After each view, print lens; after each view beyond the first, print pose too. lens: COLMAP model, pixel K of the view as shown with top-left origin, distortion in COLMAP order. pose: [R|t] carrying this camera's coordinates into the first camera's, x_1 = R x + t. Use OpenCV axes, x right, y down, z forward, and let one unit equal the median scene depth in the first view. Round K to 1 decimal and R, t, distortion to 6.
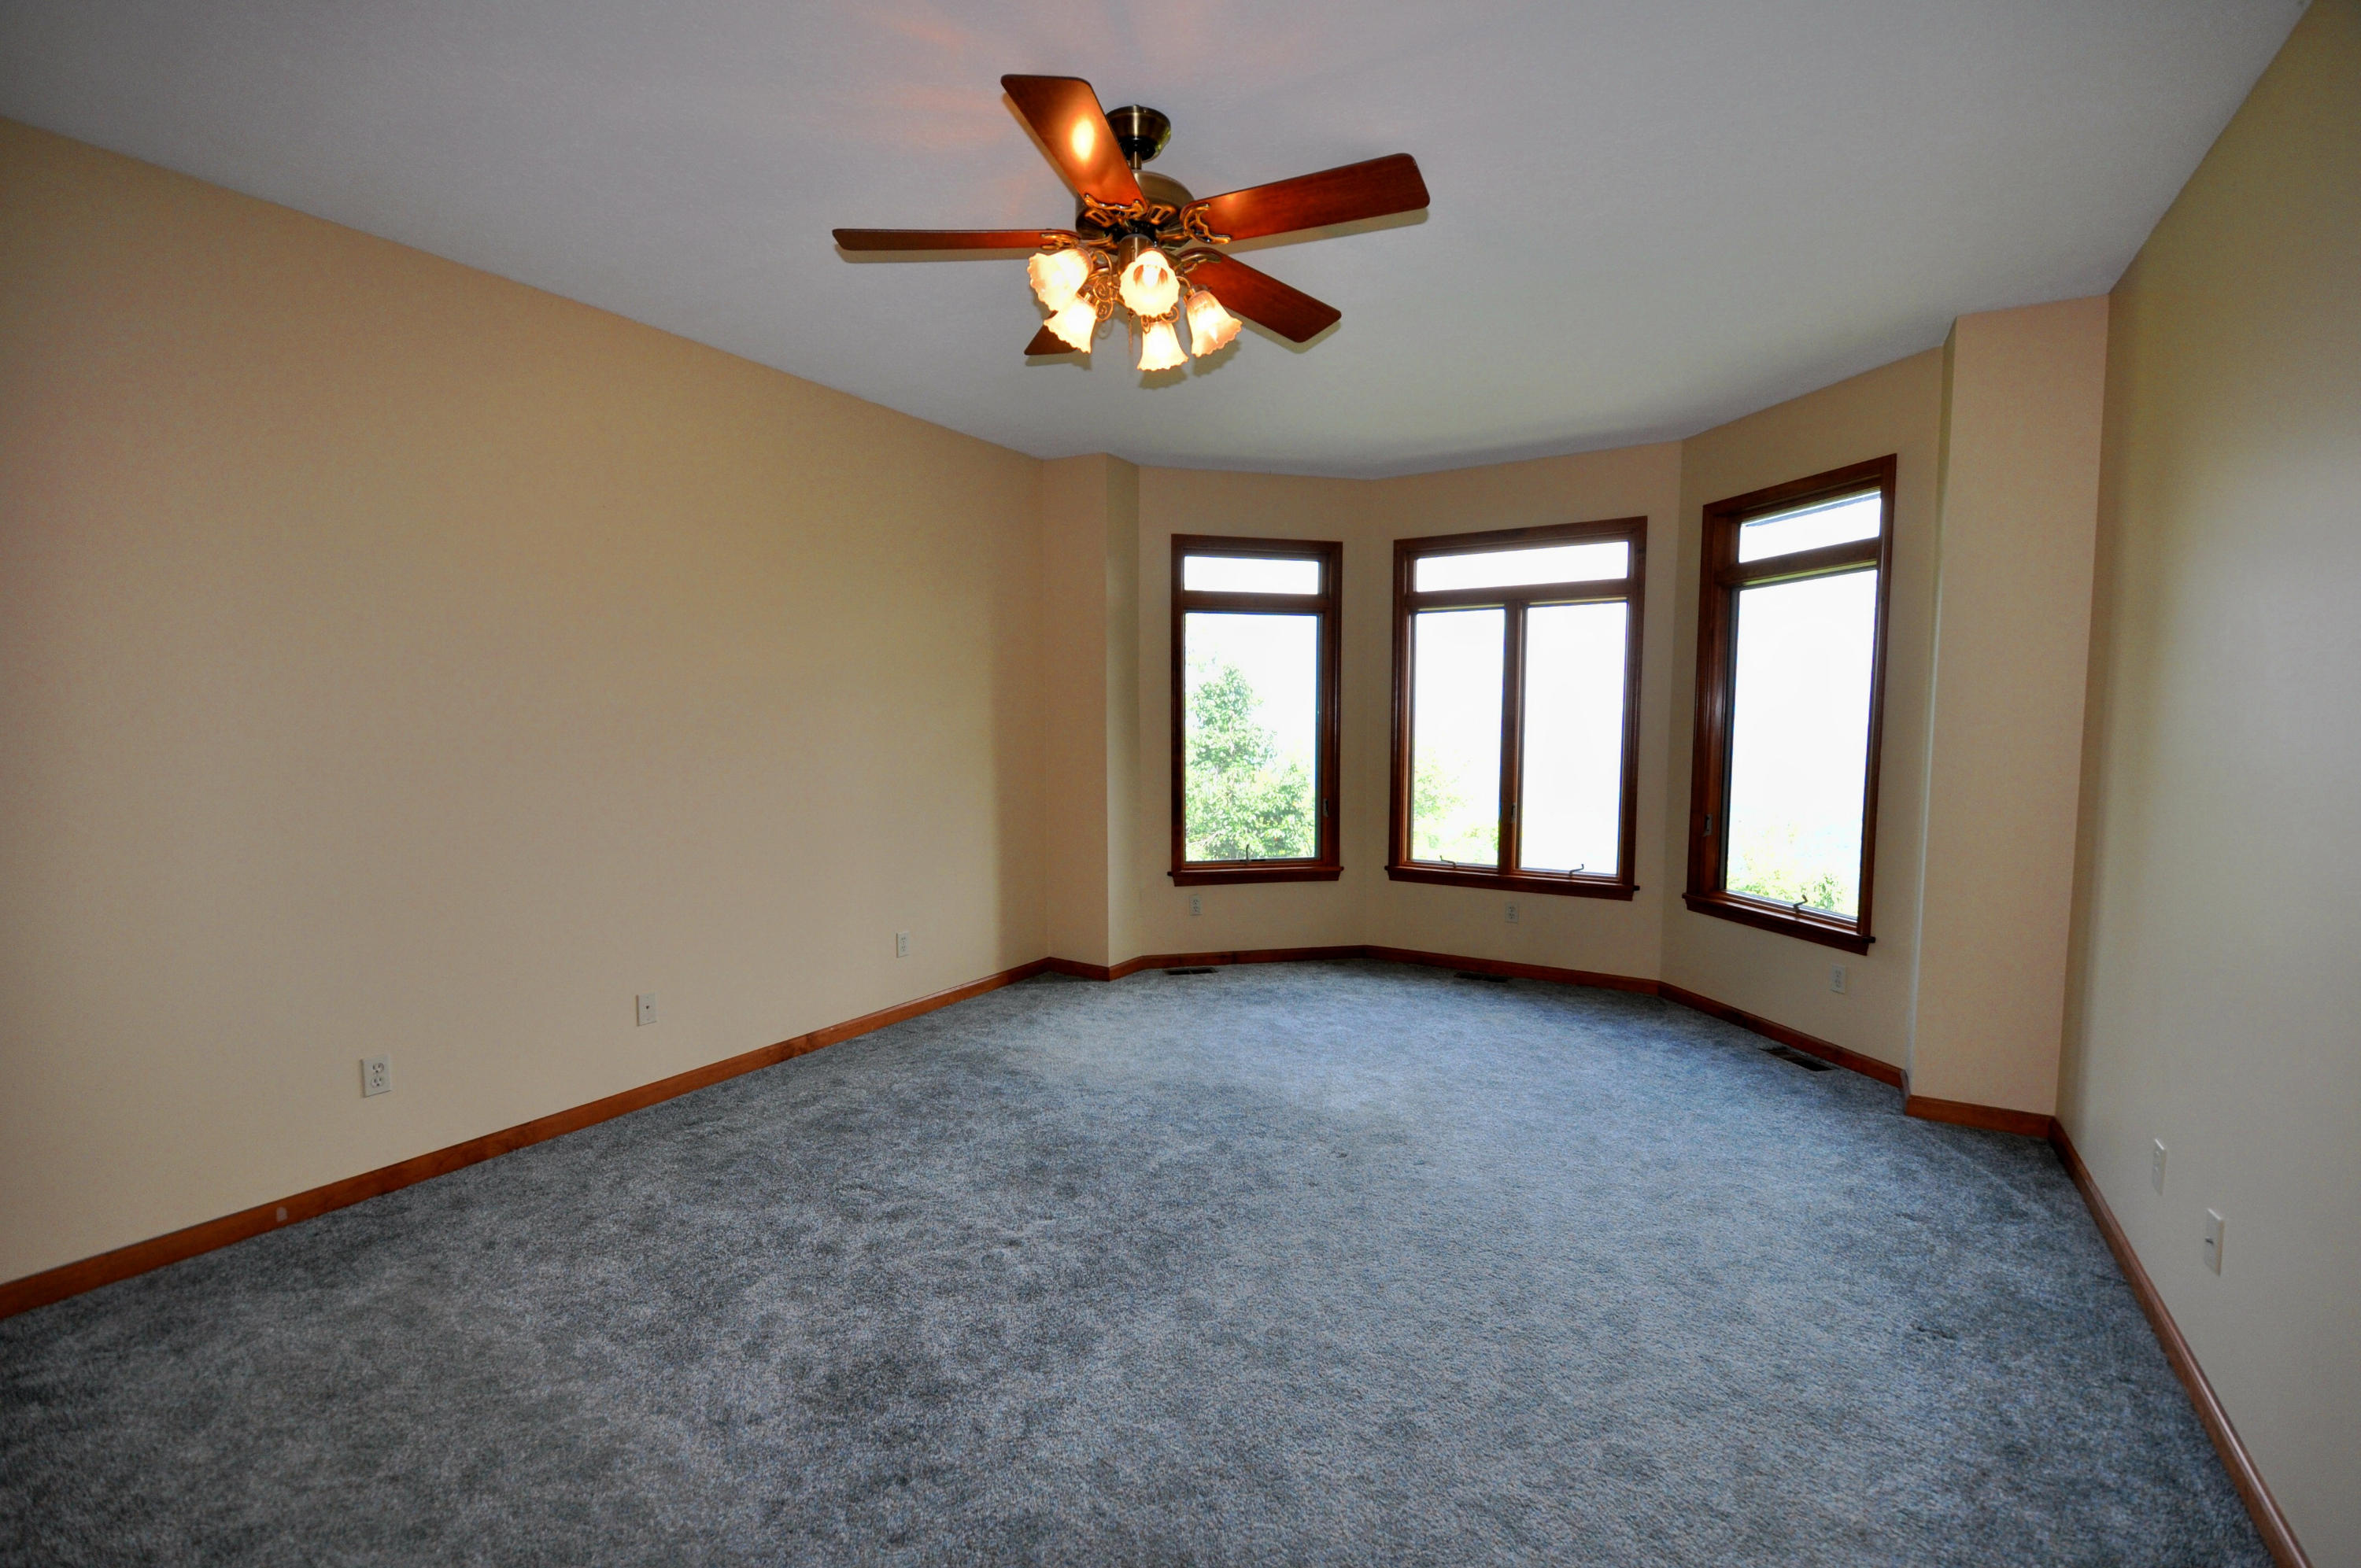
lens RADIAL K [[1007.0, 0, 1176.5], [0, 1007.0, 805.6], [0, 0, 1]] dist [0.012559, -0.015969]
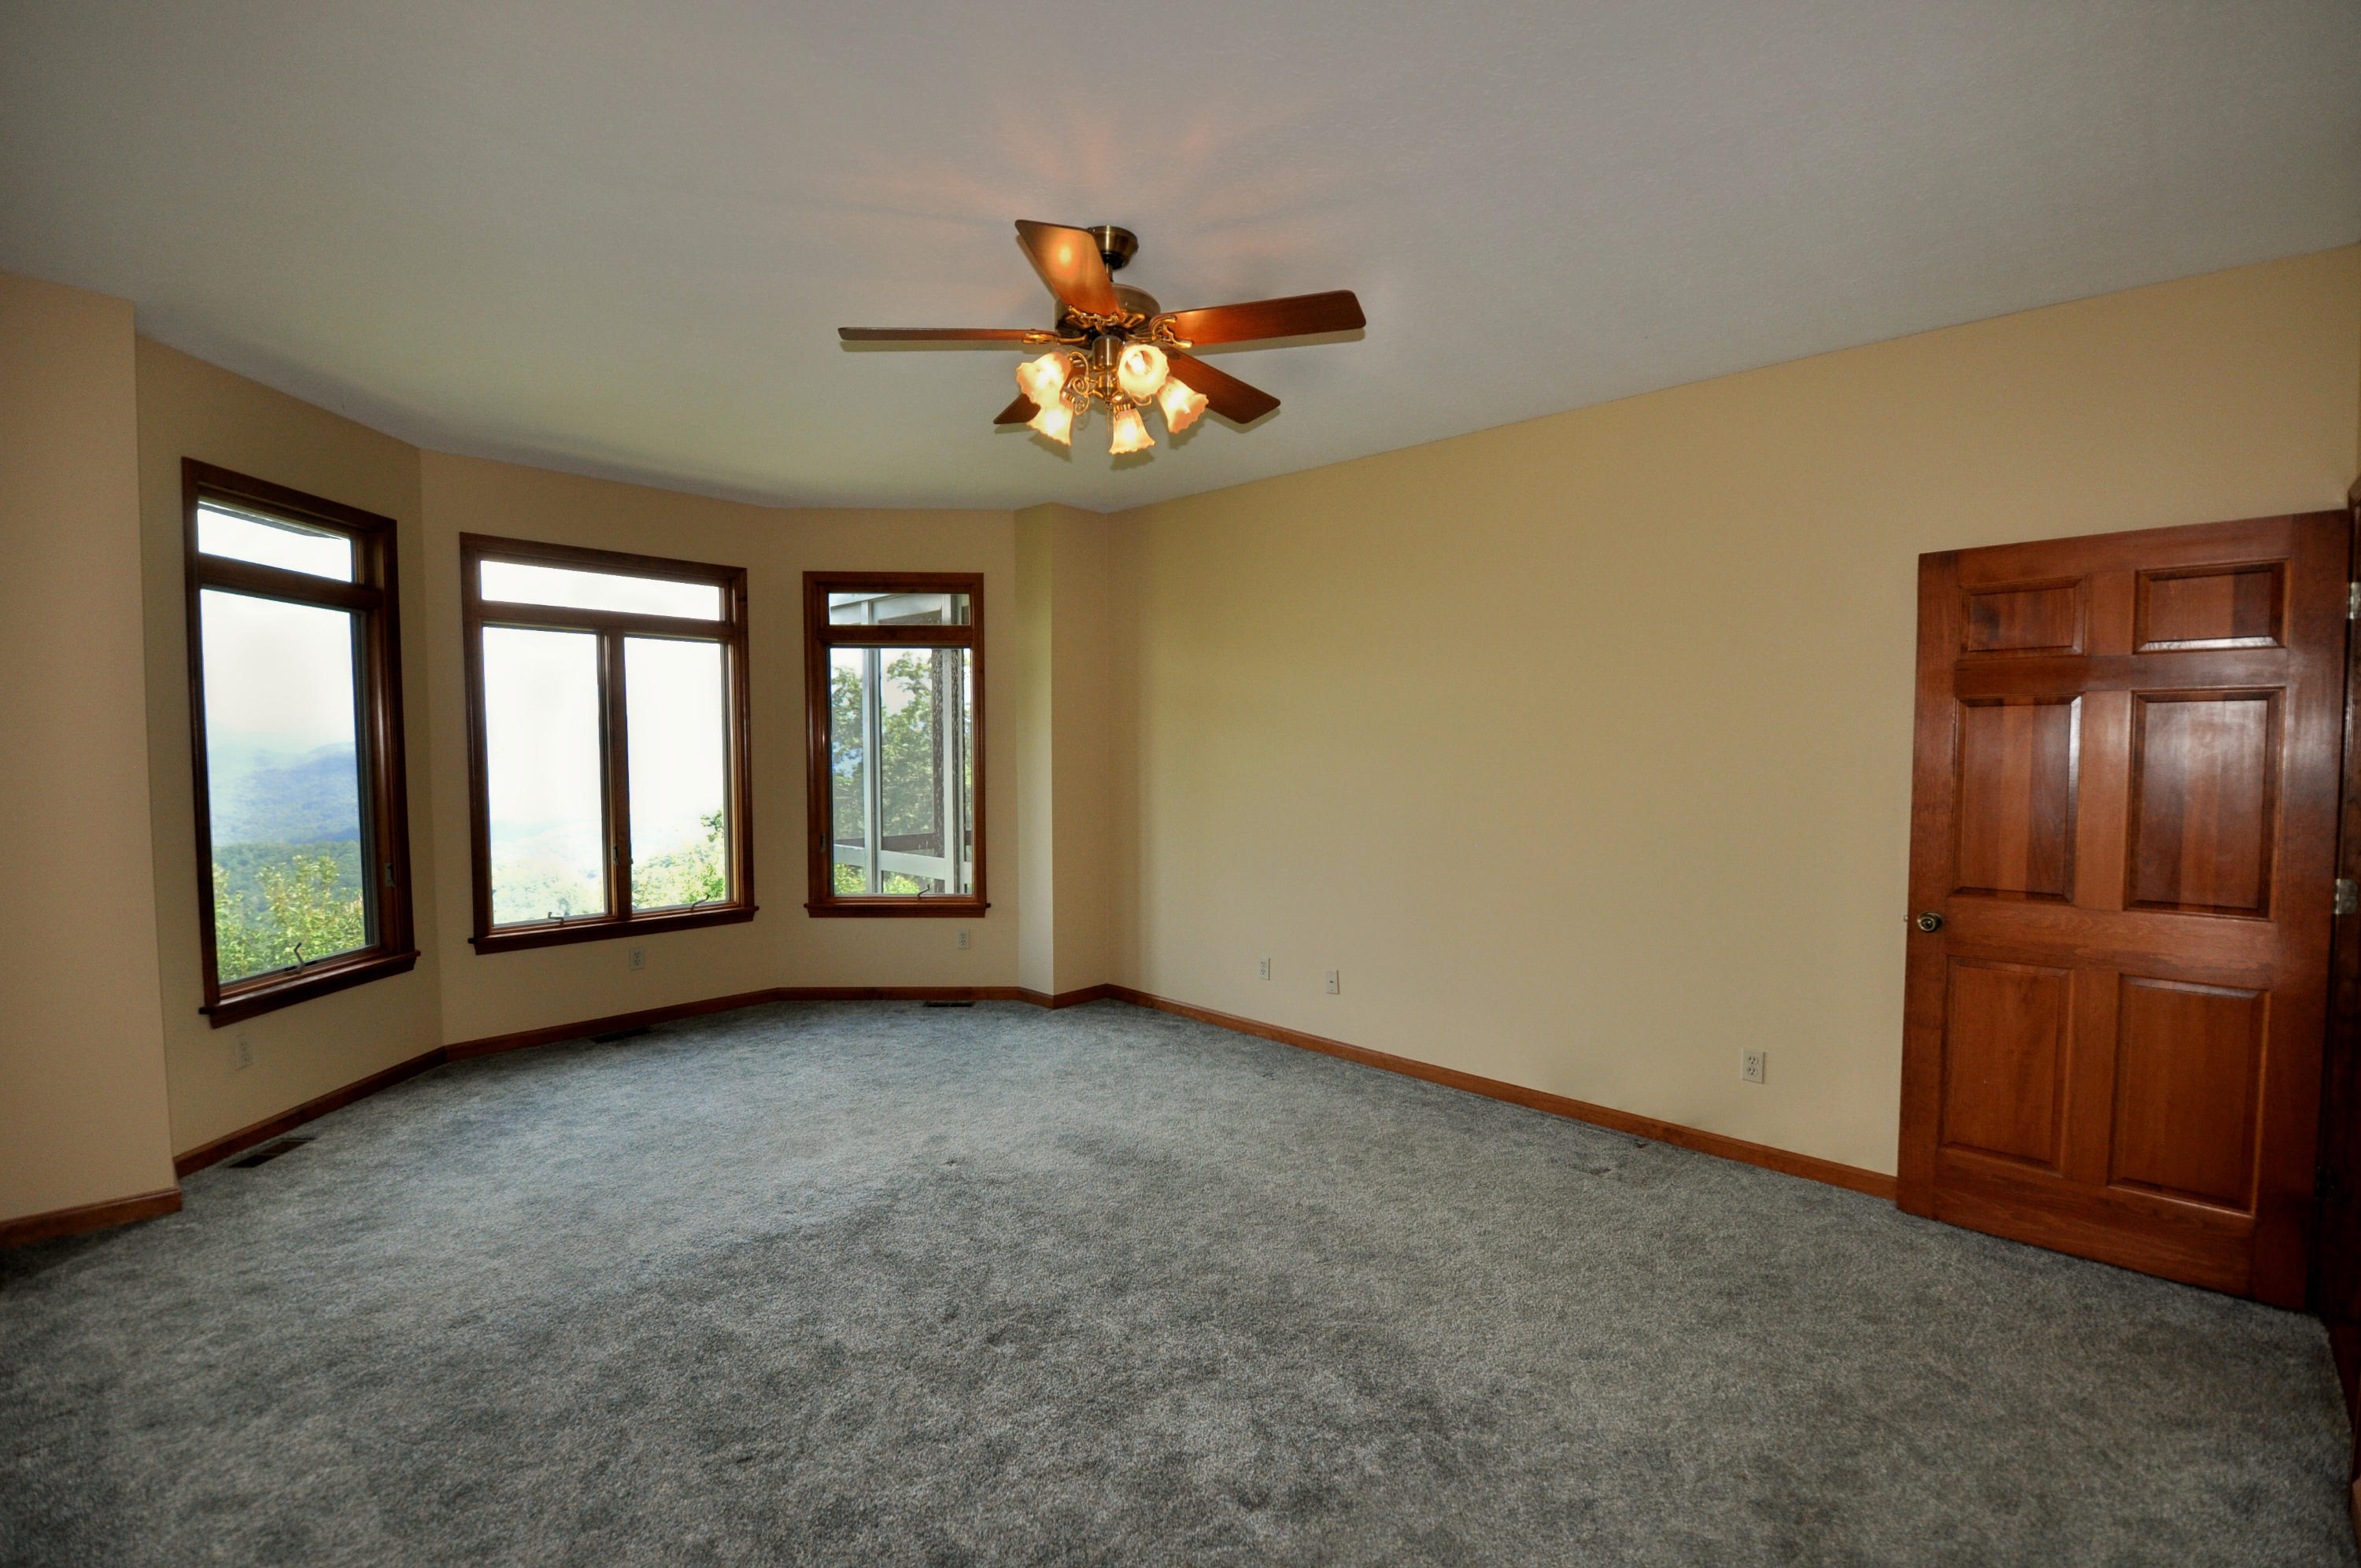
lens RADIAL K [[1023.1, 0, 1172.5], [0, 1023.1, 802.8], [0, 0, 1]] dist [0.016462, -0.017131]
pose [[0.225476, -0.054518, 0.972722, -0.502174], [0.082234, 0.995935, 0.036757, -0.034710], [-0.970772, 0.071703, 0.229043, 0.297755]]
